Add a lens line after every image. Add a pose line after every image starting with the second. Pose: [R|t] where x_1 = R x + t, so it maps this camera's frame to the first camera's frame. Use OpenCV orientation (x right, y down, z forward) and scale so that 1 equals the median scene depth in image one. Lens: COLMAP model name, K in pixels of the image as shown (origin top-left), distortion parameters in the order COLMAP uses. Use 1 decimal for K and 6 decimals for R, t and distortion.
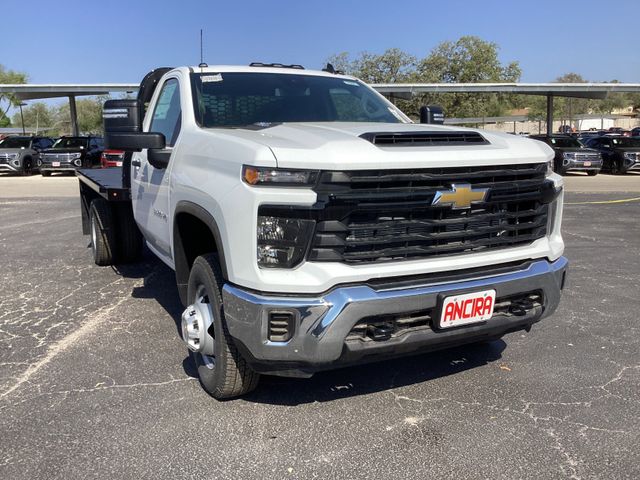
lens RADIAL K [[586.6, 0, 320.0], [0, 586.6, 240.0], [0, 0, 1]] dist [0.110188, -0.251291]
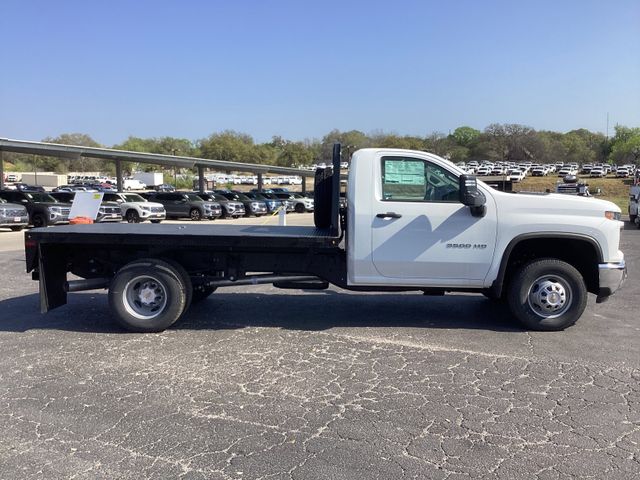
lens RADIAL K [[586.6, 0, 320.0], [0, 586.6, 240.0], [0, 0, 1]] dist [0.110188, -0.251291]
pose [[0.473481, -0.055014, 0.879084, -2.320377], [0.133562, 0.990991, -0.009920, -0.120324], [-0.870619, 0.122109, 0.476563, 0.738171]]
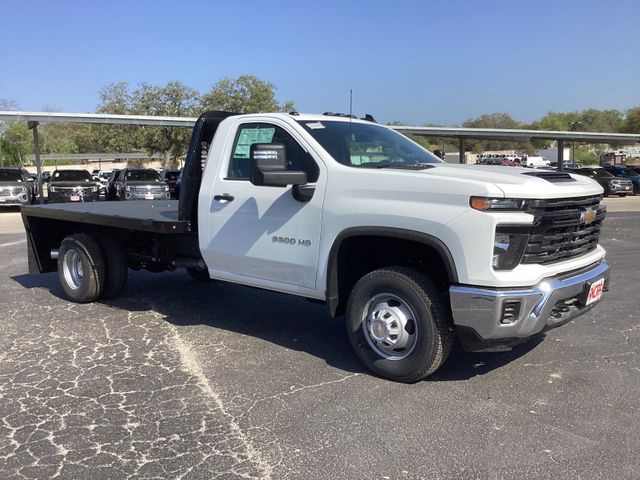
lens RADIAL K [[585.8, 0, 320.0], [0, 585.8, 240.0], [0, 0, 1]] dist [0.115693, -0.273334]
pose [[0.928005, -0.038501, 0.370572, -0.811073], [0.058263, 0.997406, -0.042279, 0.008985], [-0.367983, 0.060826, 0.927841, -0.113084]]
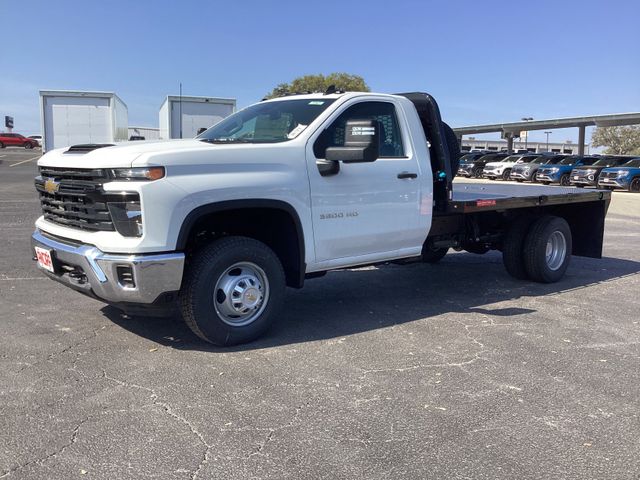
lens RADIAL K [[586.6, 0, 320.0], [0, 586.6, 240.0], [0, 0, 1]] dist [0.110188, -0.251291]
pose [[0.251200, 0.142068, -0.957452, 1.654389], [-0.177997, 0.979081, 0.098578, -0.183736], [0.951428, 0.145661, 0.271233, 1.092980]]
